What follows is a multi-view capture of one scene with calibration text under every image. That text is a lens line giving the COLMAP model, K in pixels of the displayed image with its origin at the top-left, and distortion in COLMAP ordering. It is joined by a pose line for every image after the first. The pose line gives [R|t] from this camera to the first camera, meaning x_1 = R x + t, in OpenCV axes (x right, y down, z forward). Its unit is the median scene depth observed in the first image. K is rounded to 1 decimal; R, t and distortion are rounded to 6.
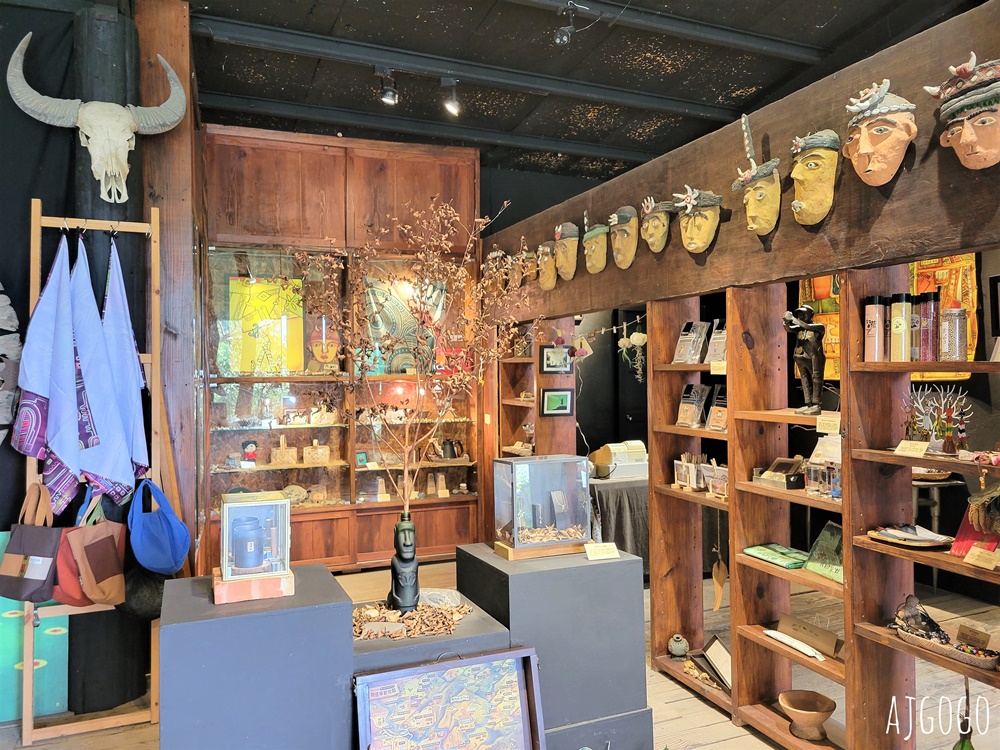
lens RADIAL K [[755.9, 0, 500.2], [0, 755.9, 368.7], [0, 0, 1]] dist [-0.001018, -0.006863]
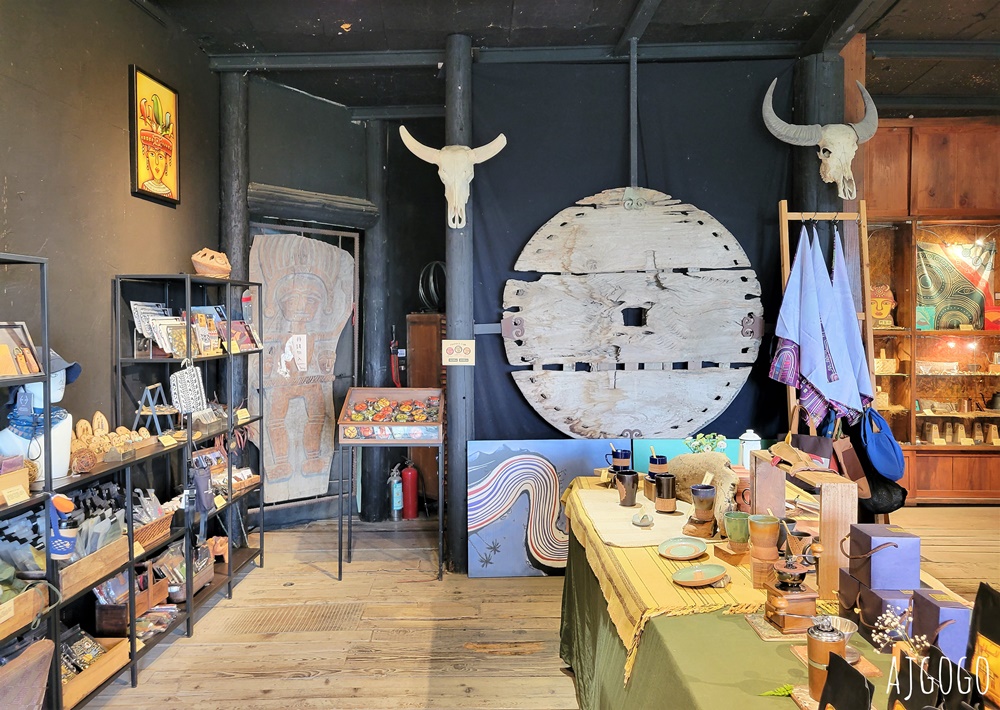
lens RADIAL K [[751.5, 0, 497.2], [0, 751.5, 328.0], [0, 0, 1]] dist [0.014054, 0.004008]
pose [[0.915565, 0.013233, -0.401952, -0.315502], [-0.009782, 0.999896, 0.010636, -0.000442], [0.402051, -0.005806, 0.915599, -0.276130]]
